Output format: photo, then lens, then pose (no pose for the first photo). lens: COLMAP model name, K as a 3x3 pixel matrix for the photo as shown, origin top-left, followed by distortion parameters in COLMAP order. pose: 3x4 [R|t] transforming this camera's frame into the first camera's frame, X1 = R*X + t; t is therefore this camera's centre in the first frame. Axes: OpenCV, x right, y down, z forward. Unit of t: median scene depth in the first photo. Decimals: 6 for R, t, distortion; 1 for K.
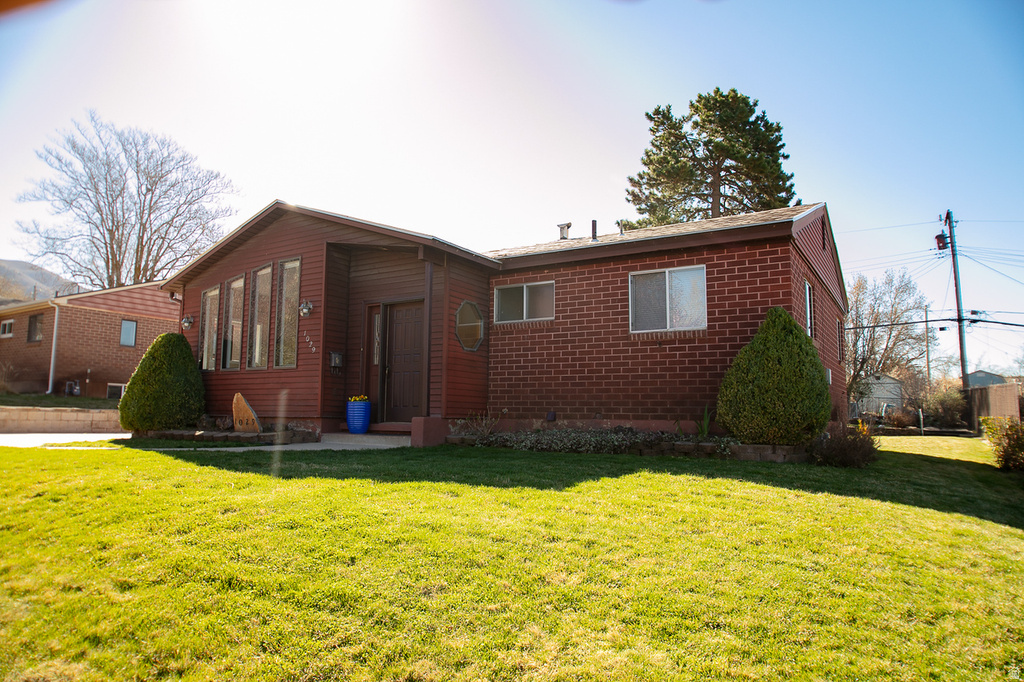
lens RADIAL K [[702.1, 0, 512.0], [0, 702.1, 341.0], [0, 0, 1]] dist [-0.056533, 0.000500]
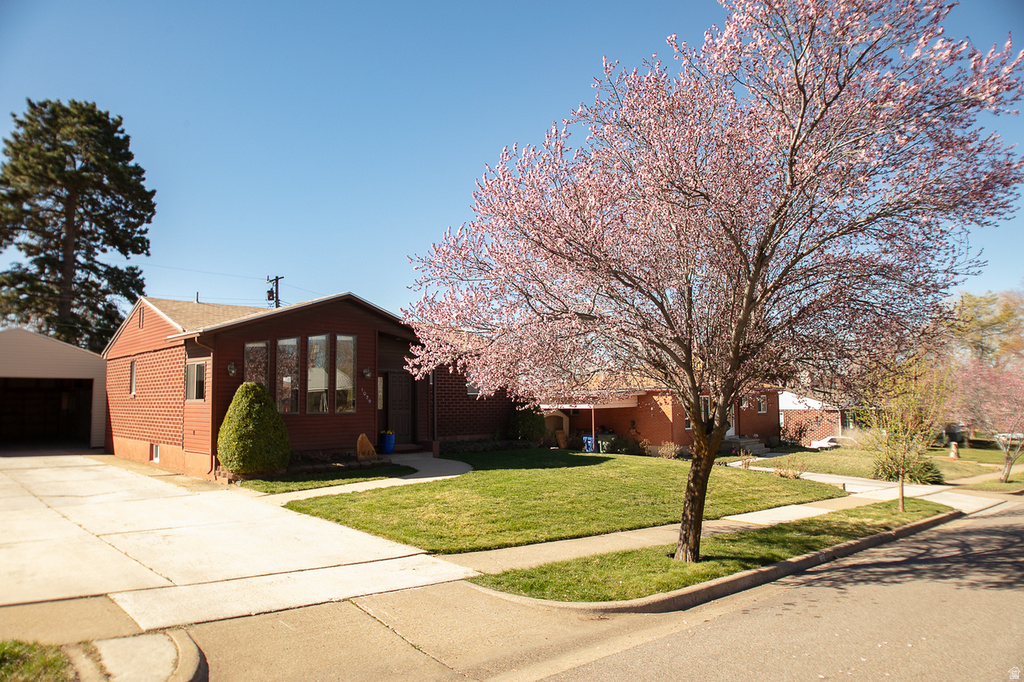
lens RADIAL K [[702.1, 0, 512.0], [0, 702.1, 341.0], [0, 0, 1]] dist [-0.056533, 0.000500]
pose [[0.293802, 0.080684, 0.952455, -1.558876], [-0.095901, 0.993892, -0.054612, -0.059504], [-0.951043, -0.075296, 0.299746, 0.271218]]
